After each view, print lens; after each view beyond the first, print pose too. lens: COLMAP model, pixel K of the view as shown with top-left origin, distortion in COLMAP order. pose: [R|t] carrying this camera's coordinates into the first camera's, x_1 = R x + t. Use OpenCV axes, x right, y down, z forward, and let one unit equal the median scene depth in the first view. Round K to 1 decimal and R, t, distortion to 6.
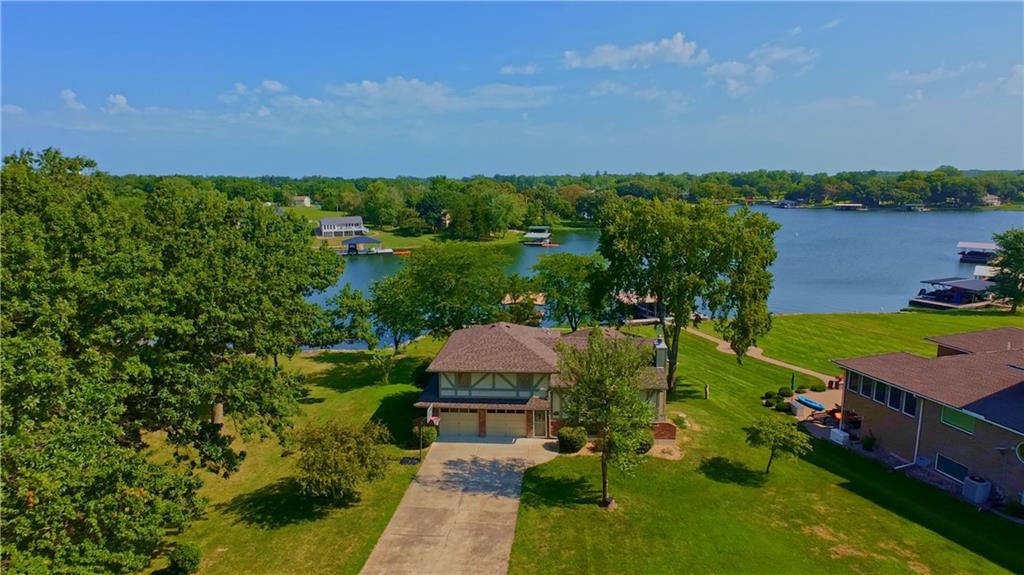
lens RADIAL K [[590.0, 0, 512.0], [0, 590.0, 287.5], [0, 0, 1]] dist [-0.001083, -0.000107]
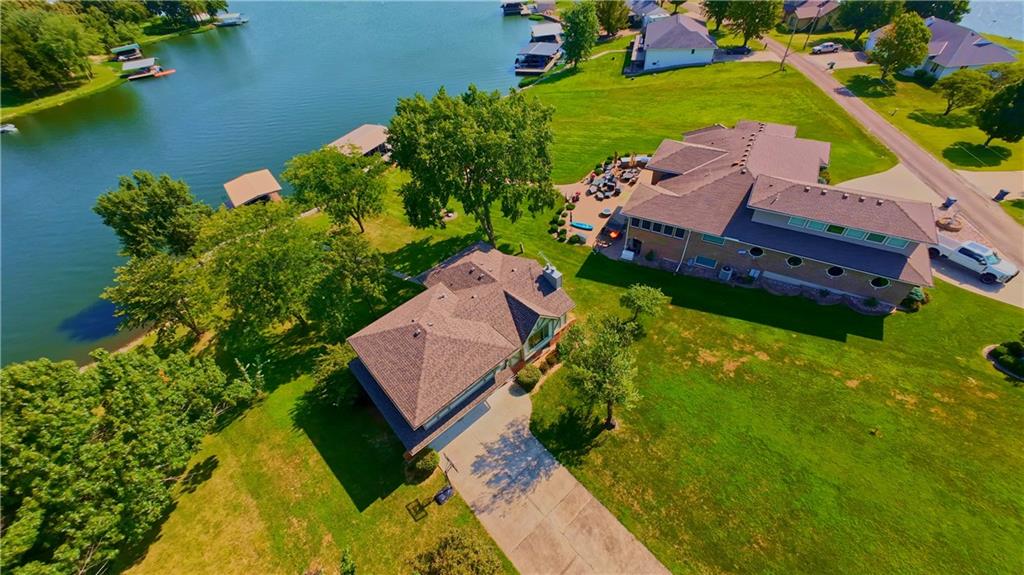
lens RADIAL K [[405.0, 0, 512.0], [0, 405.0, 287.5], [0, 0, 1]] dist [-0.000648, 0.000274]
pose [[0.691816, -0.538963, 0.480531, -0.084633], [0.197042, 0.781141, 0.592447, -0.147786], [-0.694669, -0.315180, 0.646604, 0.197136]]
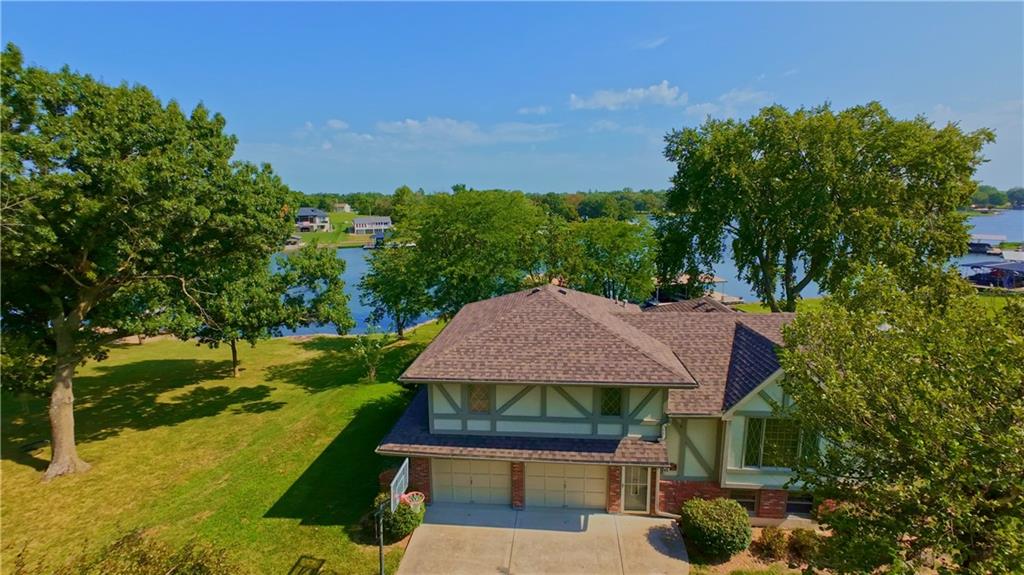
lens RADIAL K [[466.0, 0, 513.7], [0, 466.0, 290.2], [0, 0, 1]] dist [-0.003374, 0.000497]
pose [[0.999947, 0.002108, -0.010102, -0.019172], [-0.002013, 0.999954, 0.009385, 0.024637], [0.010121, -0.009364, 0.999905, 0.233908]]
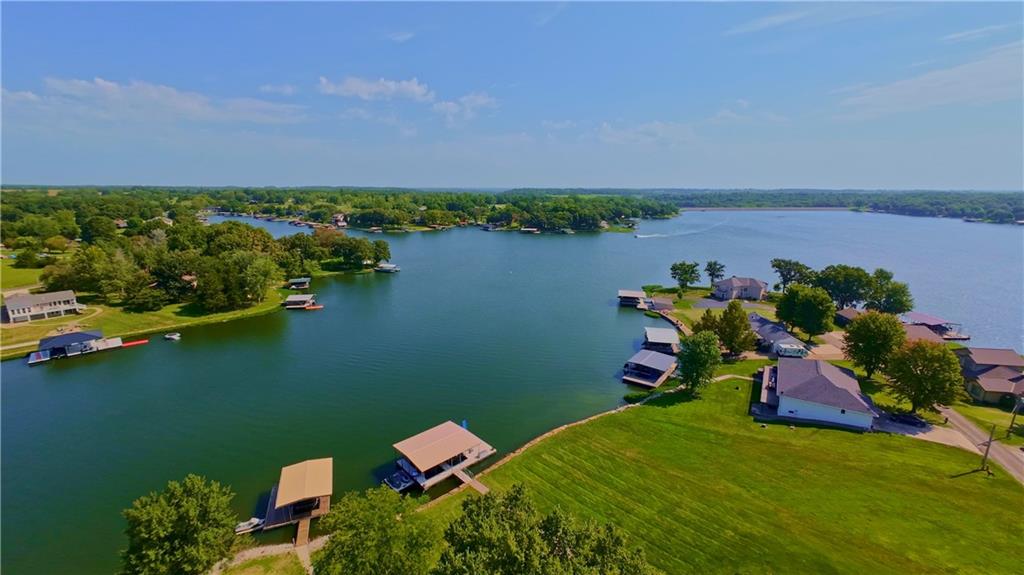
lens RADIAL K [[429.5, 0, 512.0], [0, 429.5, 287.5], [0, 0, 1]] dist [0.000797, 0.000767]
pose [[0.869480, -0.100906, 0.483553, 0.005435], [0.073230, 0.994428, 0.075837, -0.267194], [-0.488510, -0.030528, 0.872024, 0.270532]]
